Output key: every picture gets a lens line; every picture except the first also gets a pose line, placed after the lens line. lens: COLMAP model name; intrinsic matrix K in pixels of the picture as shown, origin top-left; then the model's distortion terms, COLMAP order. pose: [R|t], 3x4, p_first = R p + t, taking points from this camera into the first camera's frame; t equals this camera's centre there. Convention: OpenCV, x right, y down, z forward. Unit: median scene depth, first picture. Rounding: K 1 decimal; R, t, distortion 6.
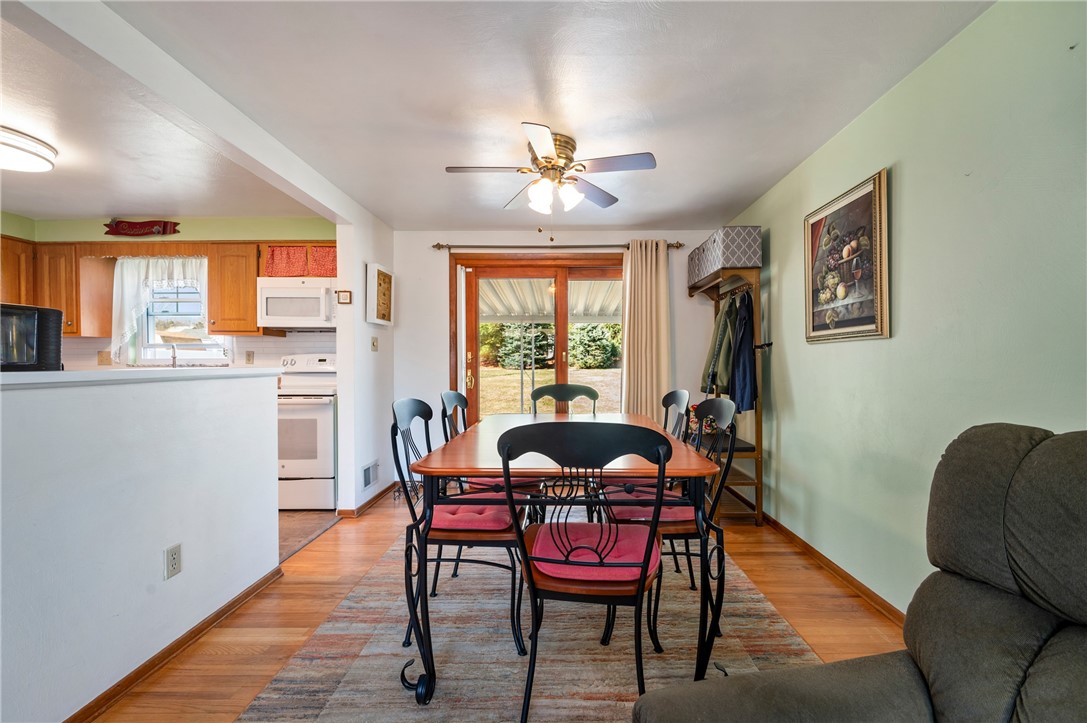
lens RADIAL K [[442.1, 0, 561.1], [0, 442.1, 363.8], [0, 0, 1]] dist [-0.002367, 0.000073]
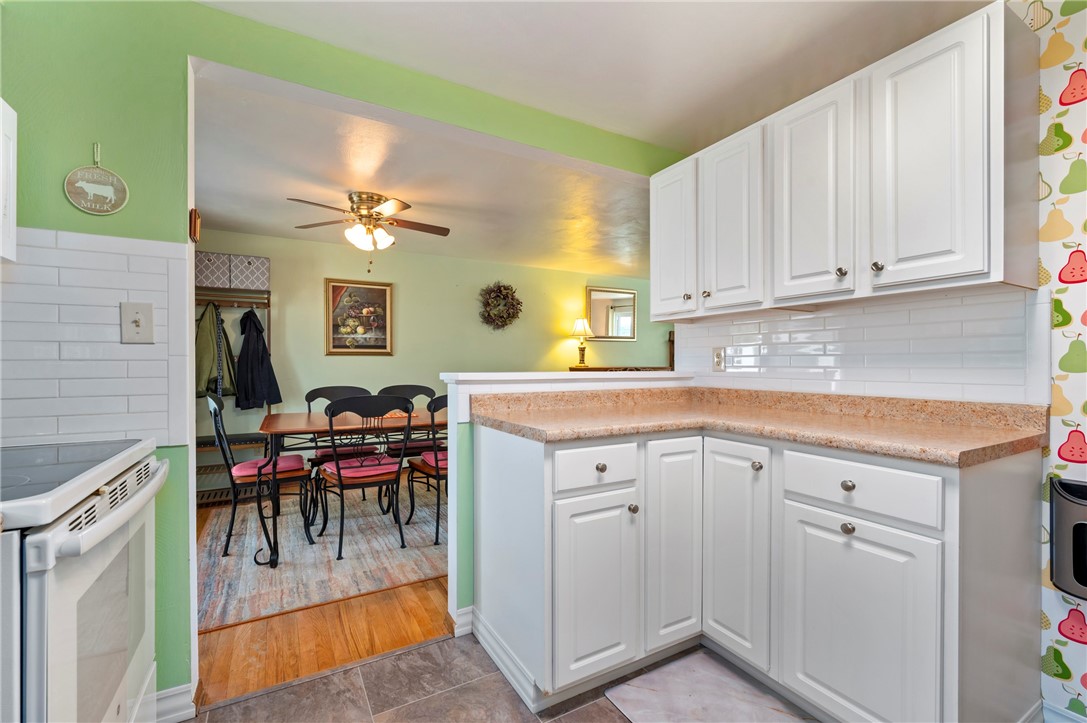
lens RADIAL K [[469.3, 0, 559.3], [0, 469.3, 367.9], [0, 0, 1]] dist [-0.001126, -0.000125]
pose [[-0.522344, -0.003258, 0.852729, -1.109668], [0.007016, 0.999942, 0.008118, -0.005729], [-0.852706, 0.010223, -0.522291, 0.932269]]
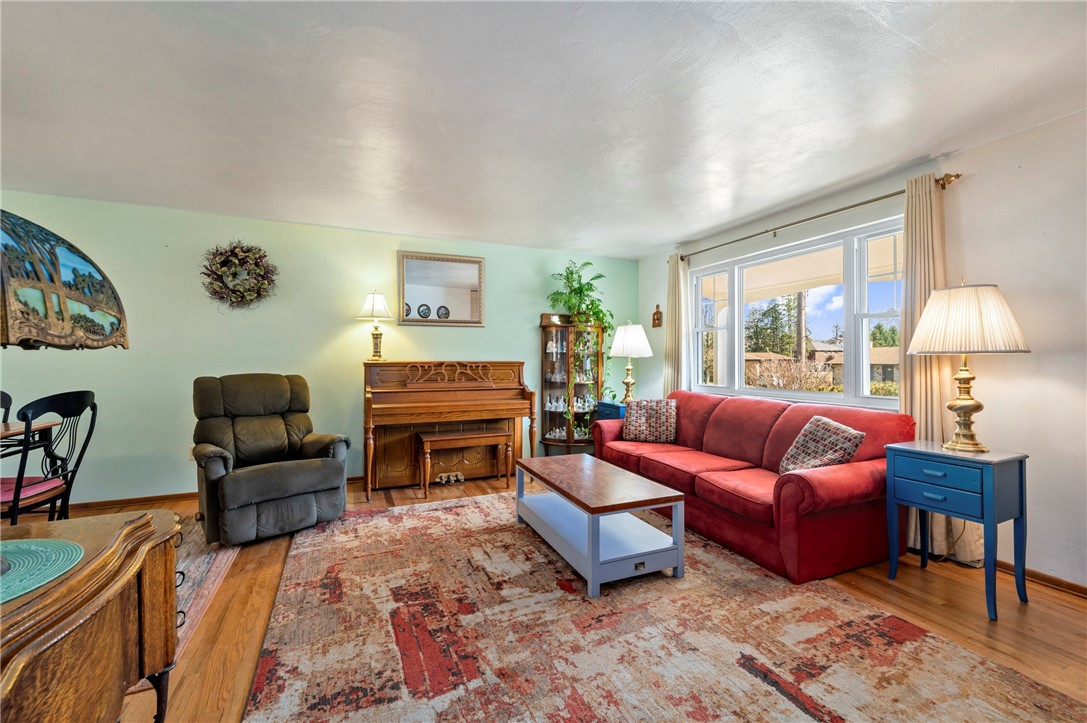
lens RADIAL K [[442.1, 0, 556.3], [0, 442.1, 370.6], [0, 0, 1]] dist [-0.002367, 0.000073]
pose [[-0.423314, -0.023910, 0.905667, -0.933415], [0.006705, 0.999542, 0.029522, -0.000297], [-0.905958, 0.018570, -0.422960, -0.024091]]
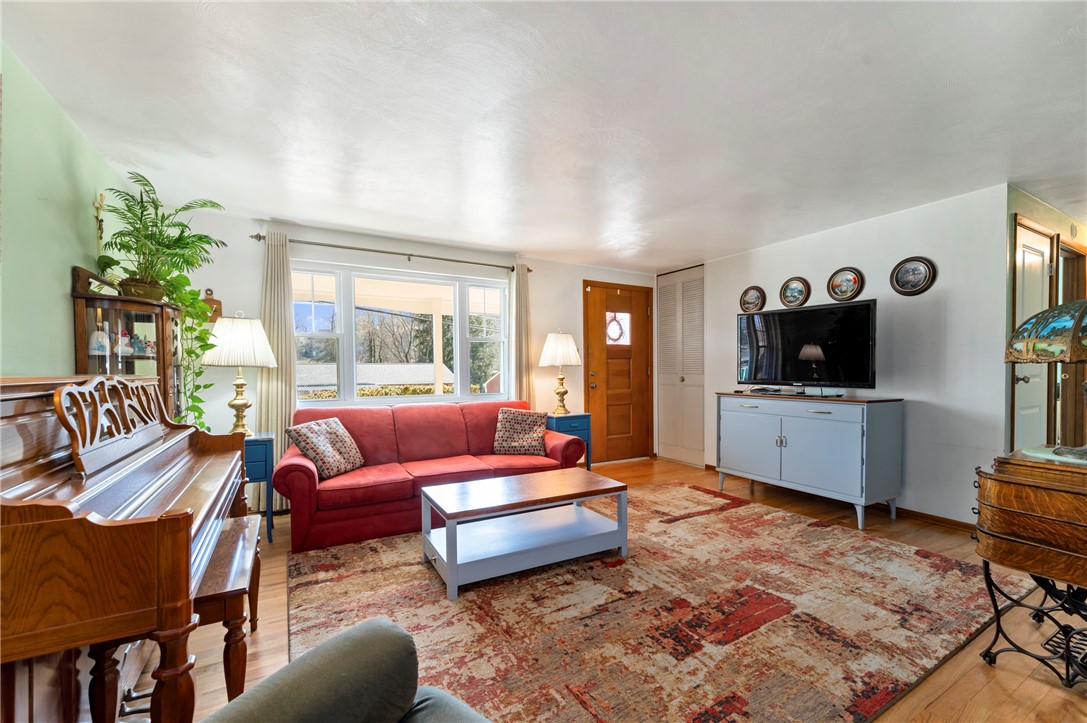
lens RADIAL K [[442.1, 0, 538.3], [0, 442.1, 368.1], [0, 0, 1]] dist [-0.002367, 0.000073]
pose [[-0.873020, 0.002739, -0.487677, 0.186740], [0.001529, 0.999995, 0.002879, 0.001374], [0.487682, 0.001768, -0.873020, 0.303872]]
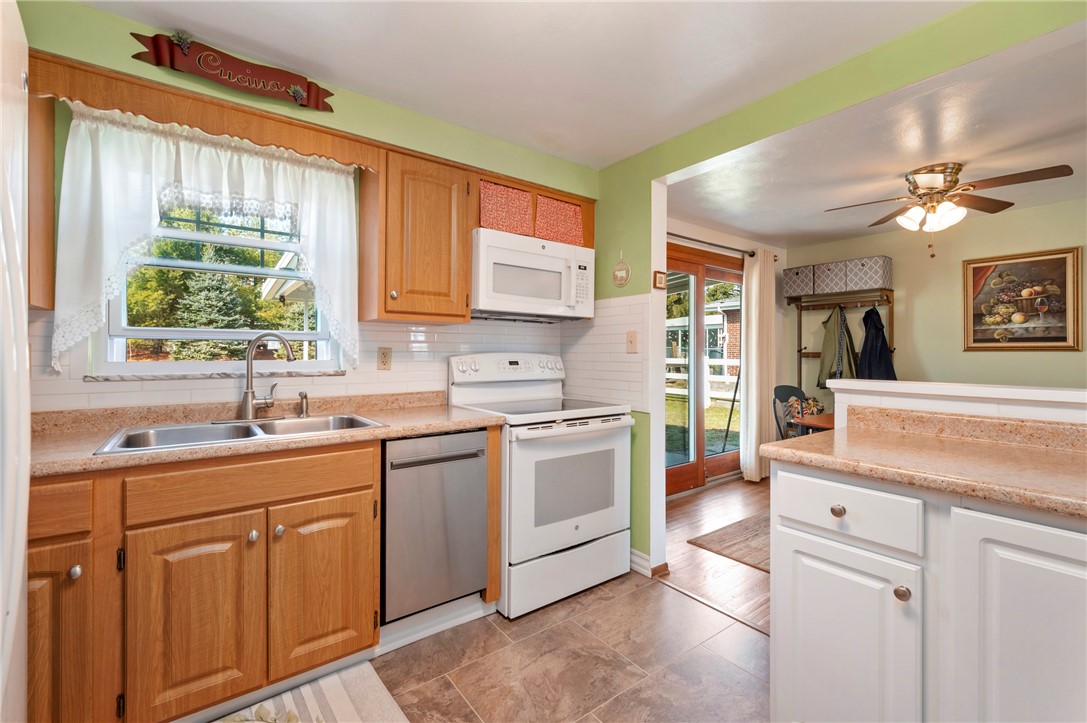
lens RADIAL K [[469.3, 0, 527.7], [0, 469.3, 352.6], [0, 0, 1]] dist [-0.001126, -0.000125]
pose [[0.801743, 0.005414, 0.597644, -1.149064], [-0.002160, 0.999979, -0.006160, -0.023552], [-0.597665, 0.003648, 0.801738, 0.503254]]
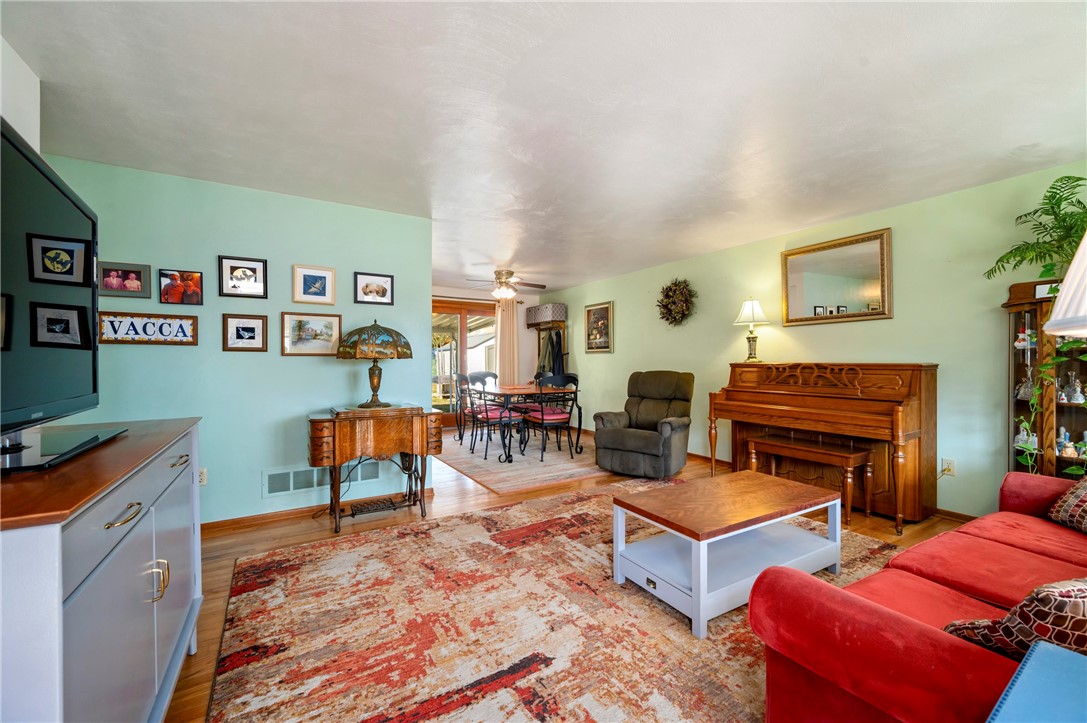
lens RADIAL K [[442.1, 0, 542.7], [0, 442.1, 358.8], [0, 0, 1]] dist [-0.002367, 0.000073]
pose [[0.850635, 0.004262, 0.525739, -0.839736], [0.001657, 0.999940, -0.010787, 0.009278], [-0.525753, 0.010047, 0.850578, -0.892624]]
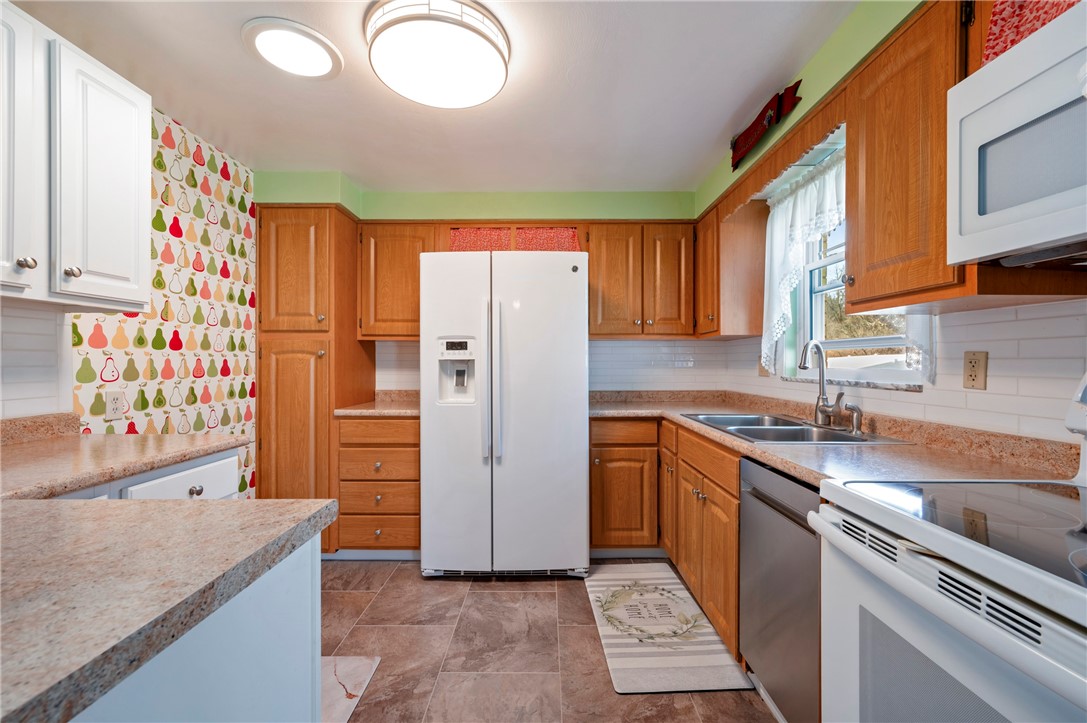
lens RADIAL K [[442.1, 0, 543.5], [0, 442.1, 357.5], [0, 0, 1]] dist [-0.002367, 0.000073]
pose [[0.004346, -0.005107, -0.999978, -0.459618], [-0.006069, 0.999968, -0.005133, -0.025208], [0.999972, 0.006091, 0.004315, 0.833821]]
